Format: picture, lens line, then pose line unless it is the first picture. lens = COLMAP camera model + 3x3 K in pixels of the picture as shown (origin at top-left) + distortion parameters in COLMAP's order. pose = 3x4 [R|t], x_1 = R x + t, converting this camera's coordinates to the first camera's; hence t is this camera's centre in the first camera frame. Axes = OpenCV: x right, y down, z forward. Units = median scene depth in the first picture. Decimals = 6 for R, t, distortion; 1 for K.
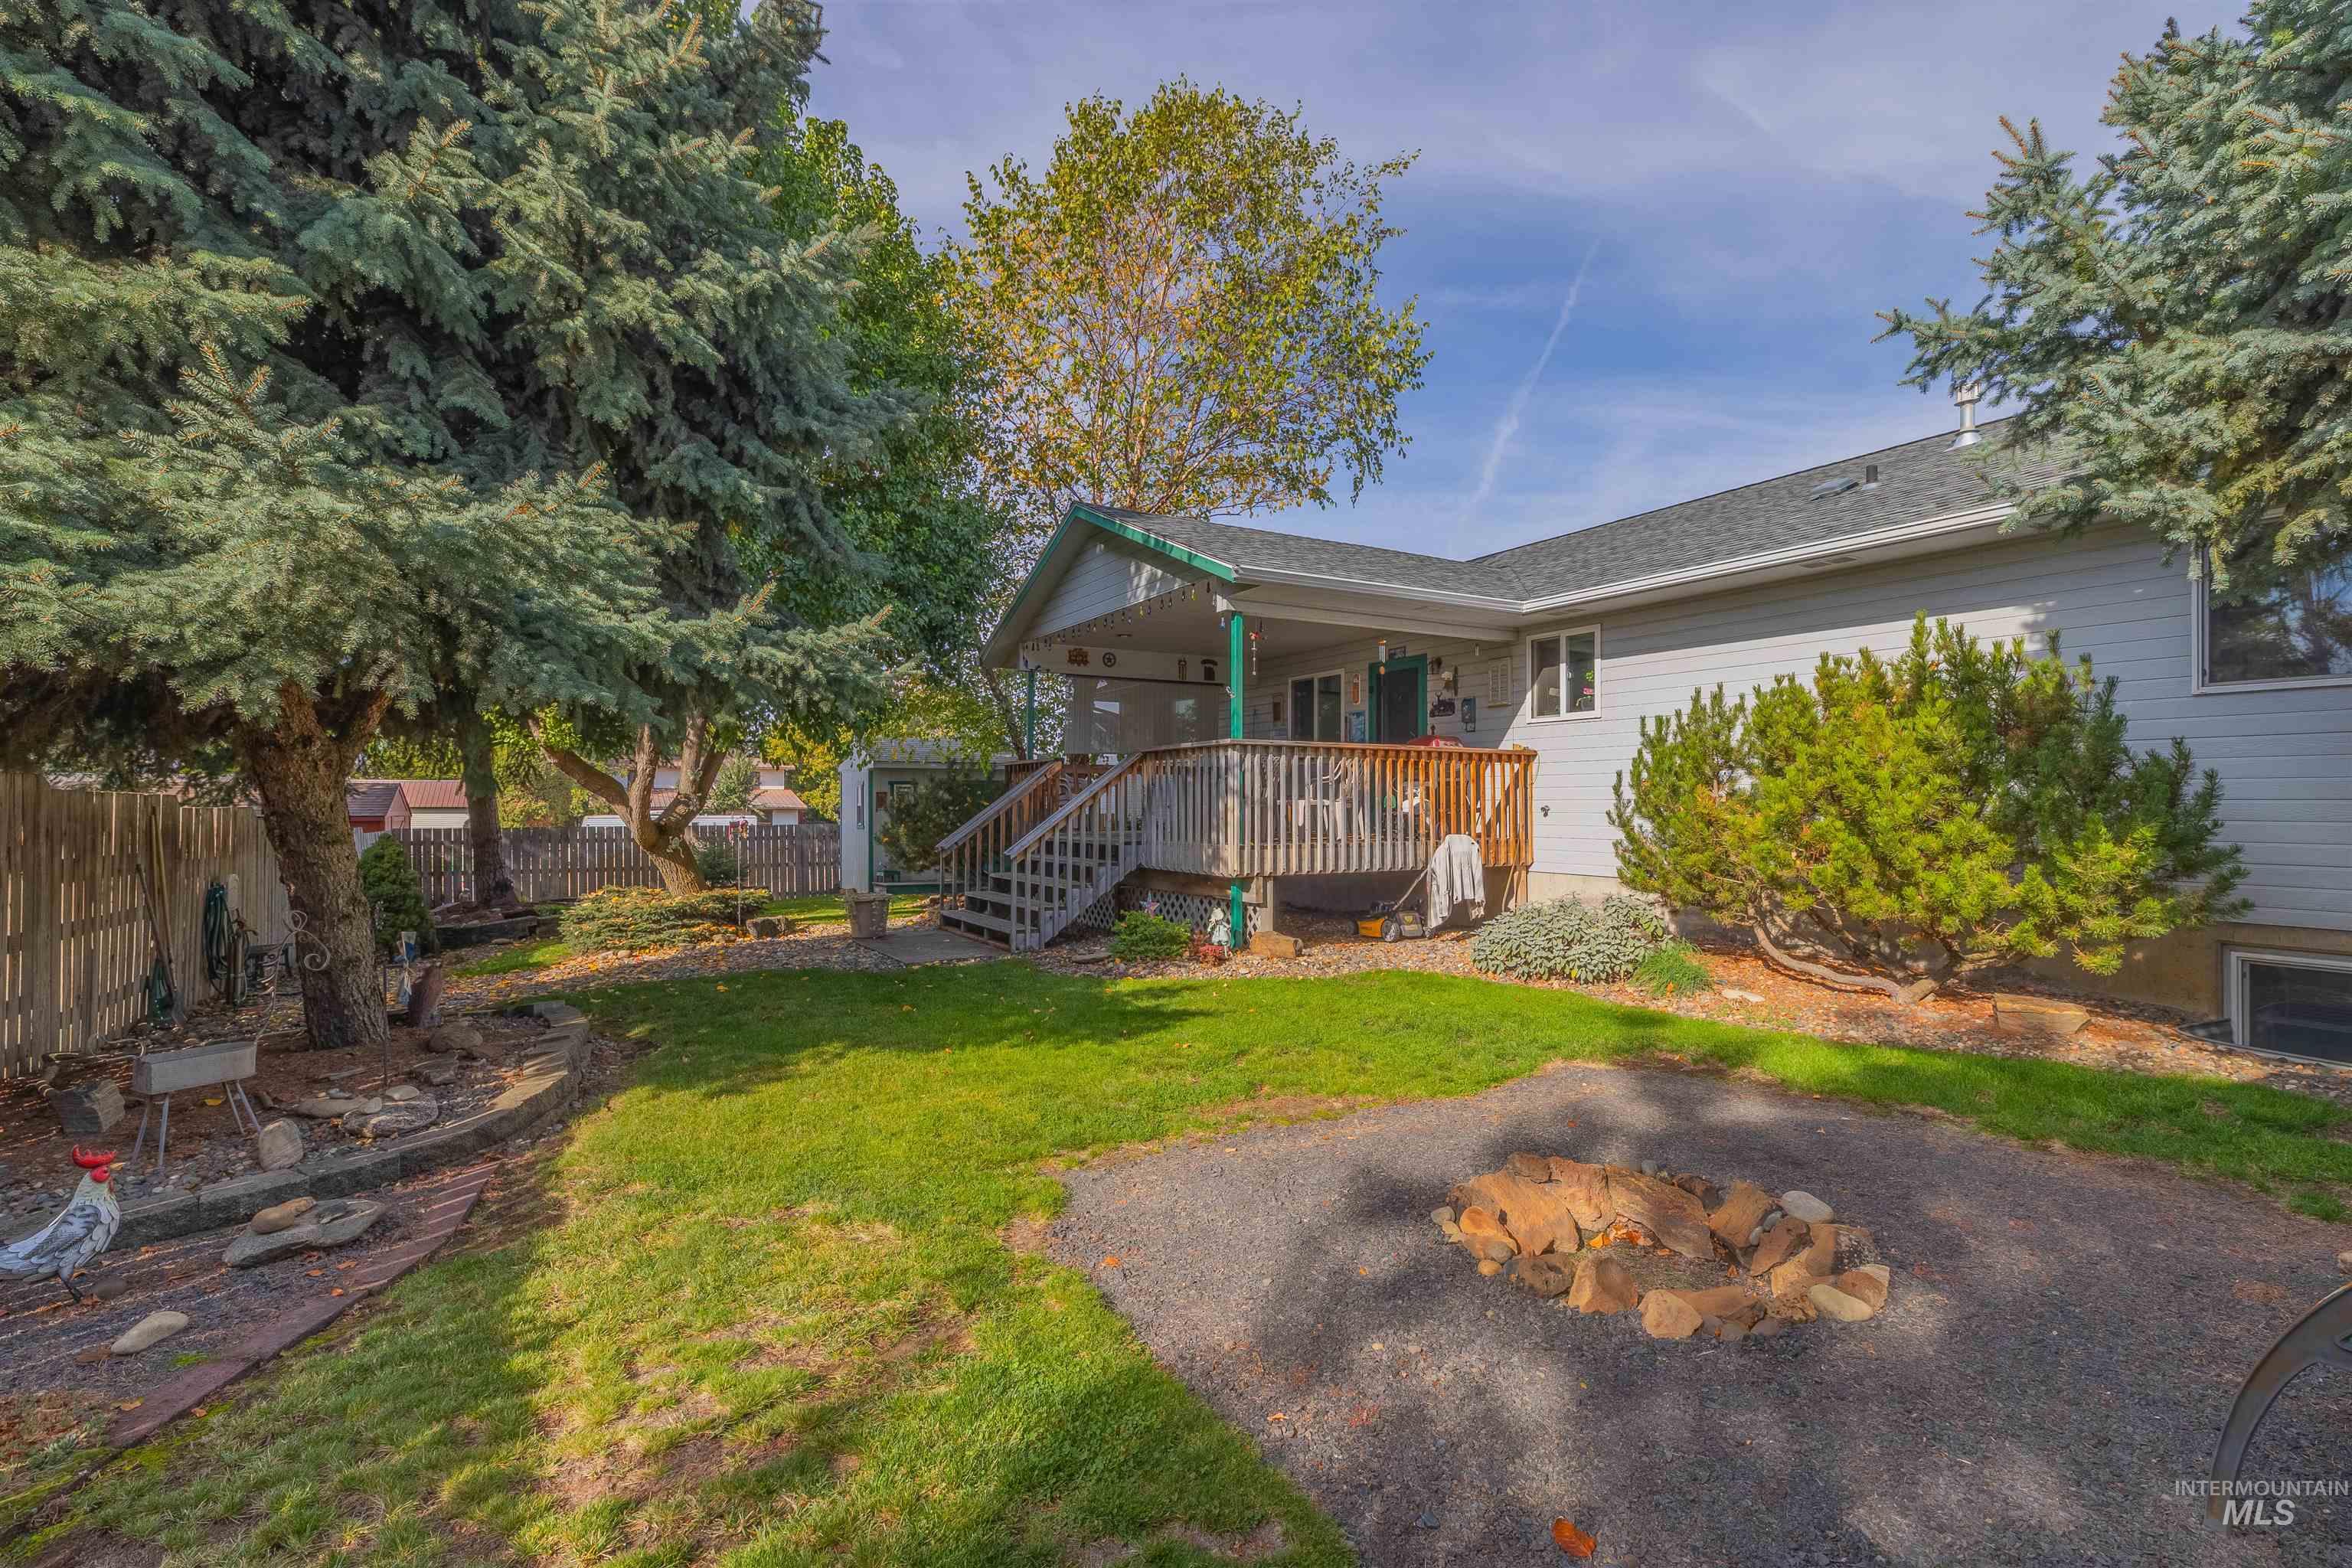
lens RADIAL K [[1051.0, 0, 1159.0], [0, 1051.0, 789.6], [0, 0, 1]] dist [-0.002806, 0.001407]
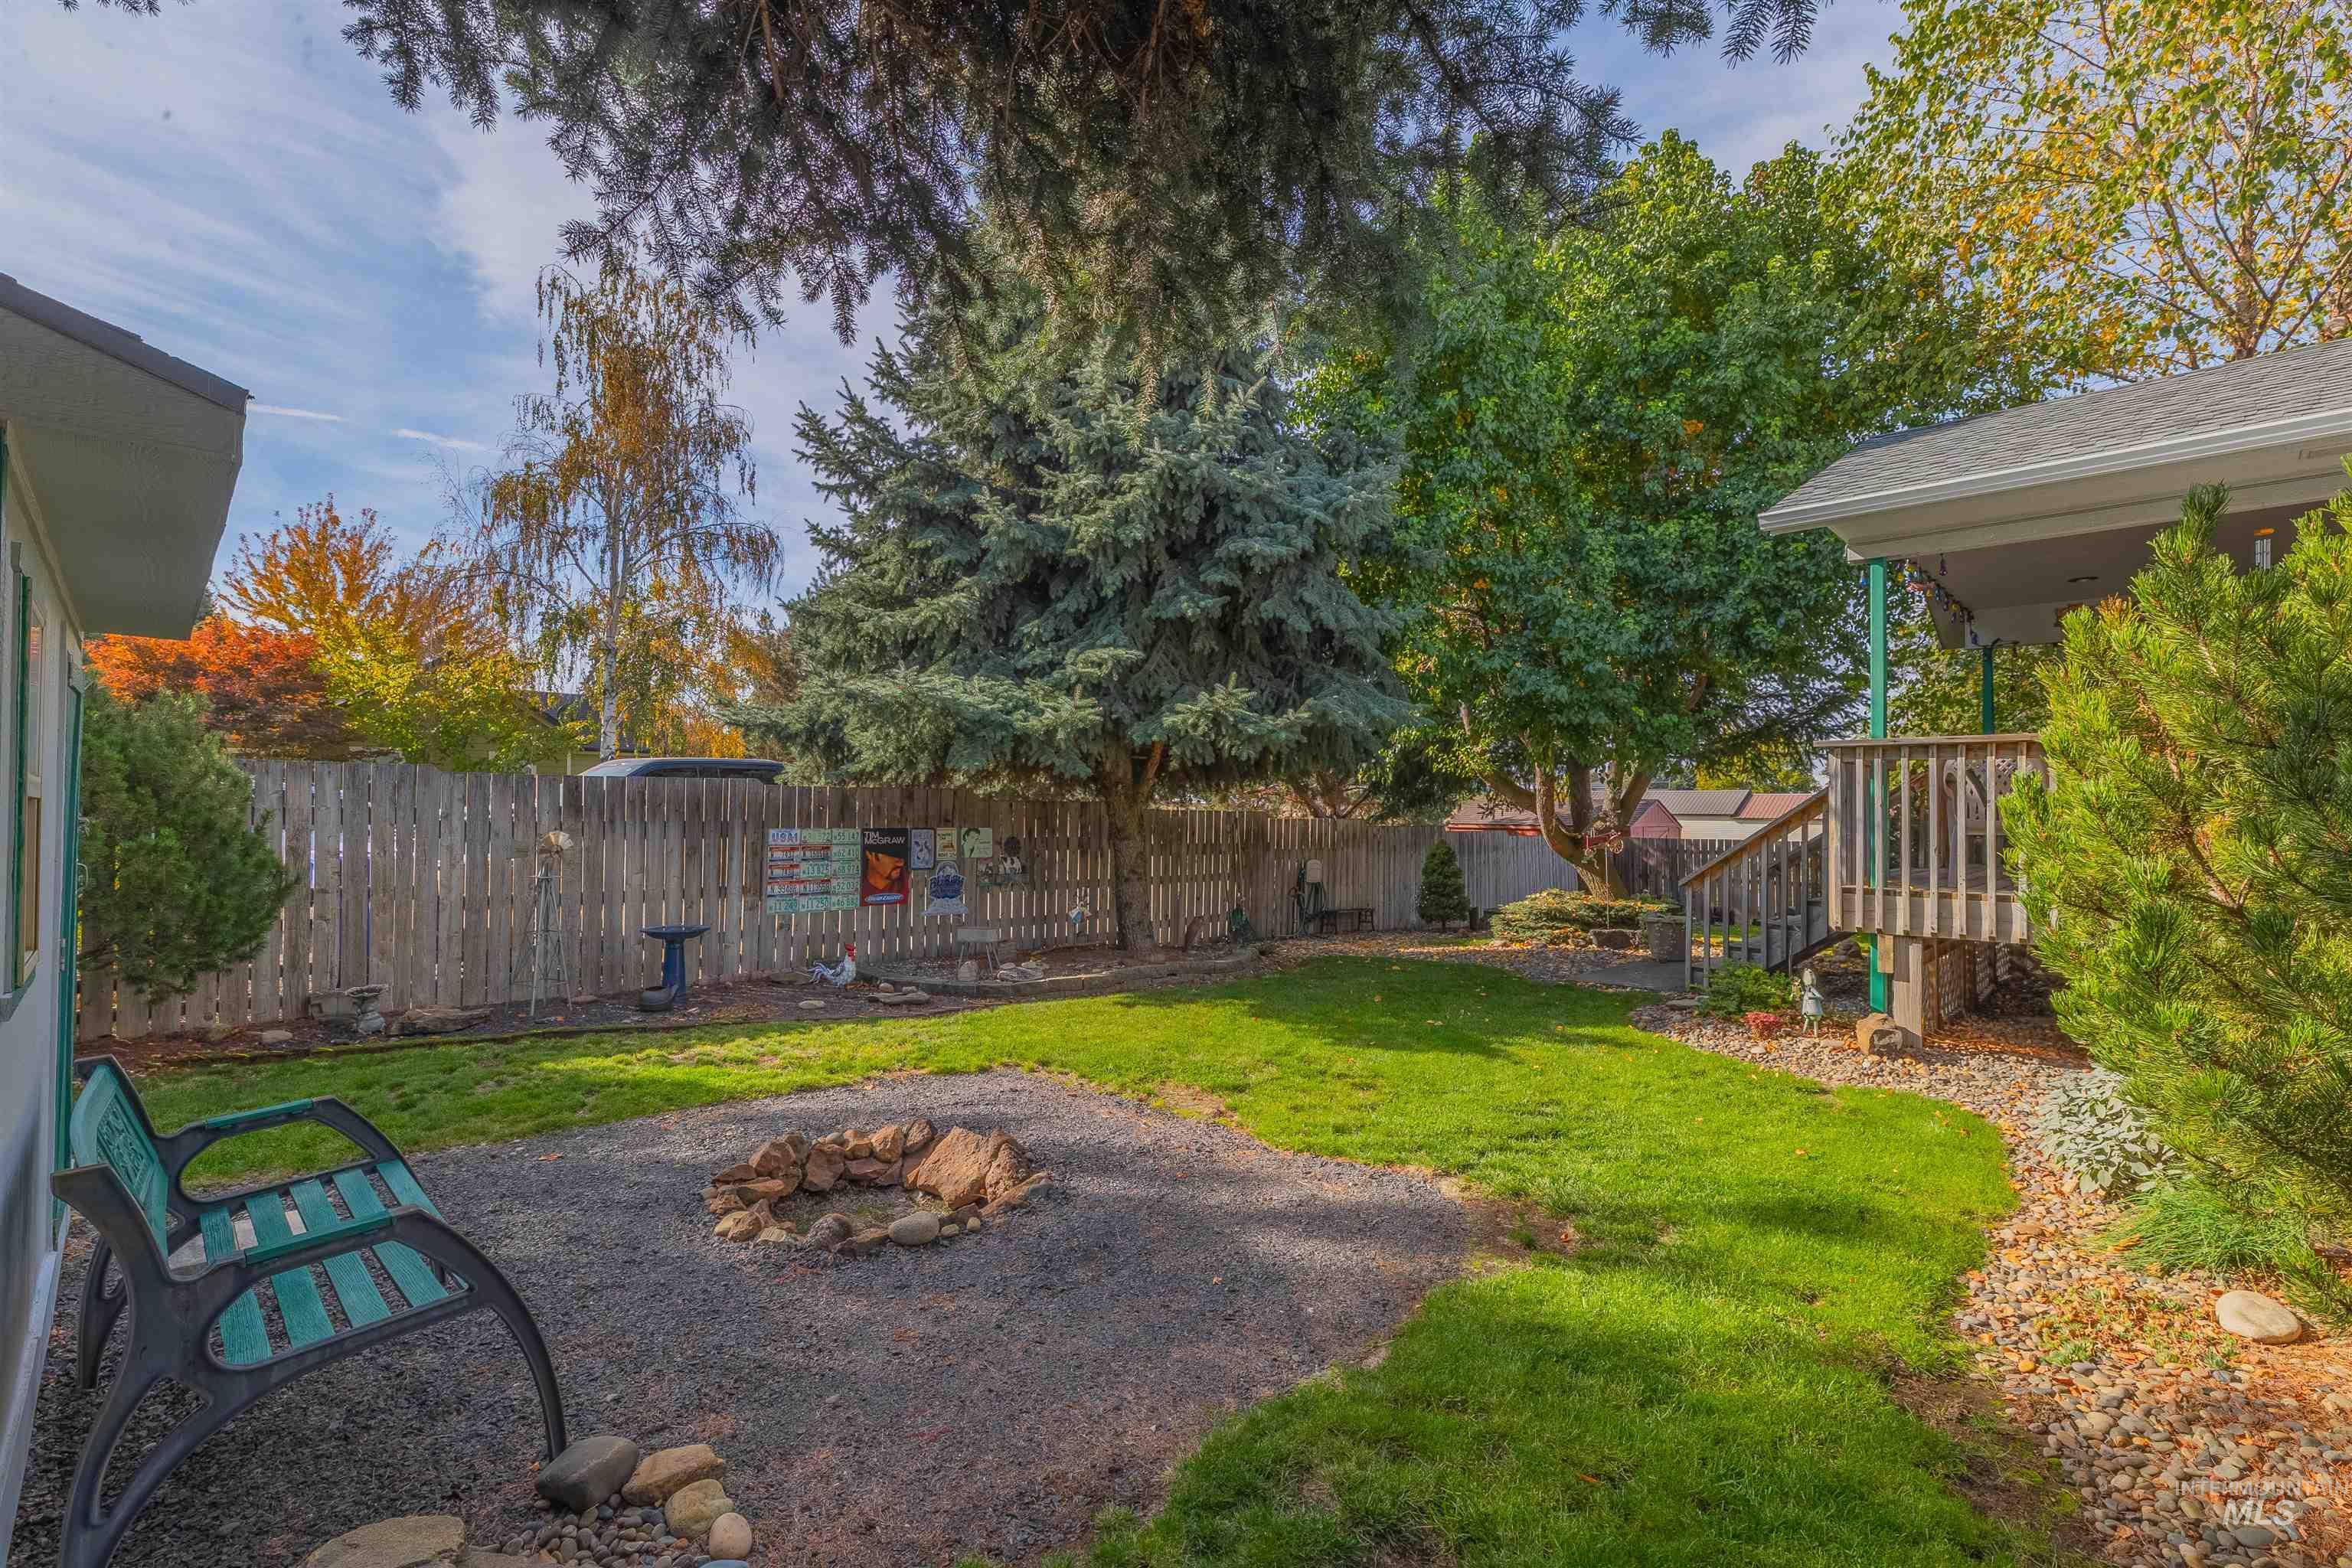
lens RADIAL K [[1051.0, 0, 1163.9], [0, 1051.0, 790.0], [0, 0, 1]] dist [-0.002806, 0.001407]
pose [[0.277228, -0.012164, -0.960727, 0.624034], [-0.000434, 0.999918, -0.012785, -0.002595], [0.960804, 0.003961, 0.277200, 0.353472]]
